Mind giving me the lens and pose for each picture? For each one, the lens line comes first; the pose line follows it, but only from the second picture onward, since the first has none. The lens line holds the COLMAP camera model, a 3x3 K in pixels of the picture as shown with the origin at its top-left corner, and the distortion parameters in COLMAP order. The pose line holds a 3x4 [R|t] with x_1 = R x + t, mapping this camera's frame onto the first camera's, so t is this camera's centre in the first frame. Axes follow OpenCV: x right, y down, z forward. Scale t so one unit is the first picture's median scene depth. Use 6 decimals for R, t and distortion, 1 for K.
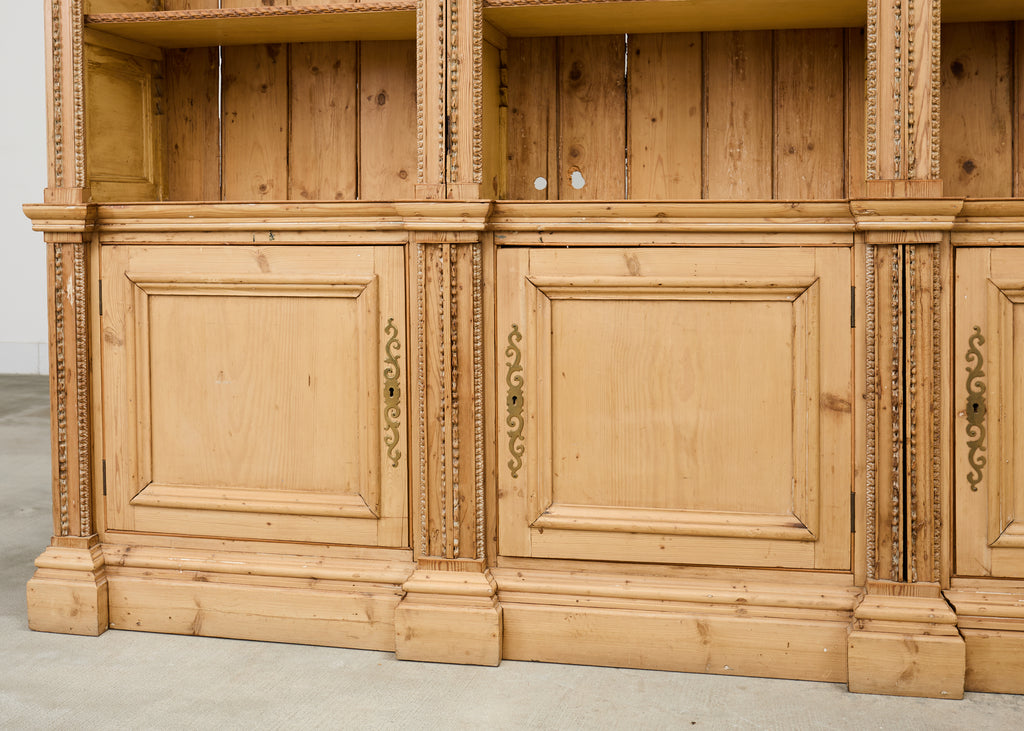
lens RADIAL K [[1224.3, 0, 487.3], [0, 1224.3, 239.5], [0, 0, 1]] dist [-0.034192, 0.000000]
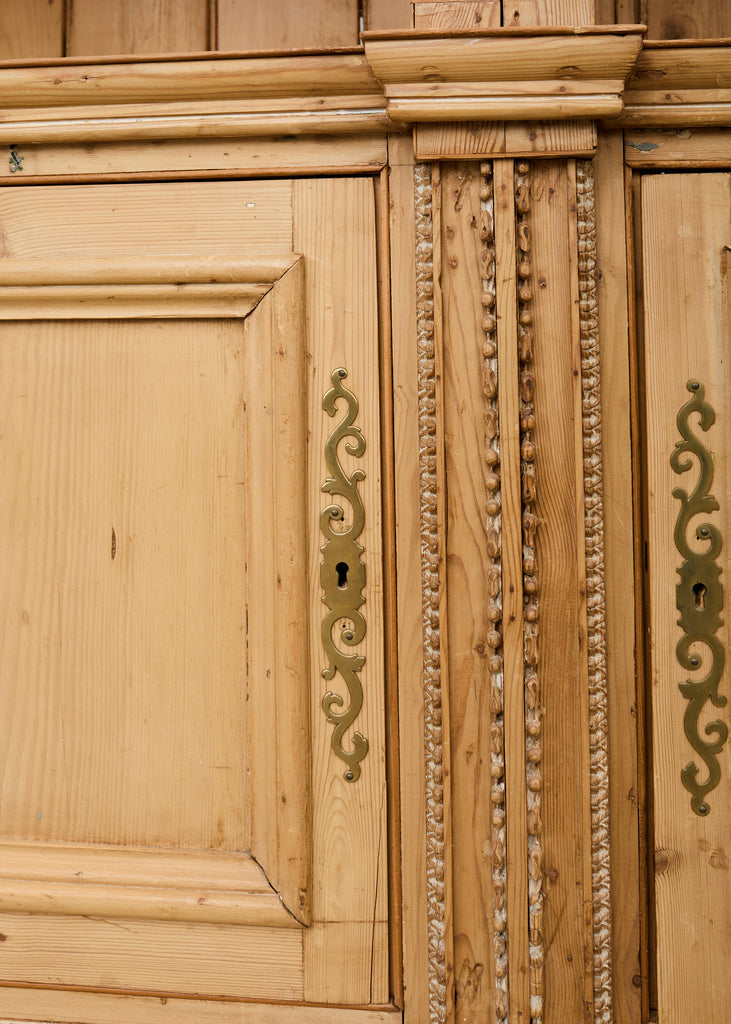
lens RADIAL K [[1224.3, 0, 358.6], [0, 1224.3, 251.3], [0, 0, 1]] dist [-0.034192, 0.000000]
pose [[0.997074, -0.001370, 0.076436, -0.103784], [0.007043, 0.997233, -0.073999, 0.056644], [-0.076123, 0.074321, 0.994325, 0.644324]]
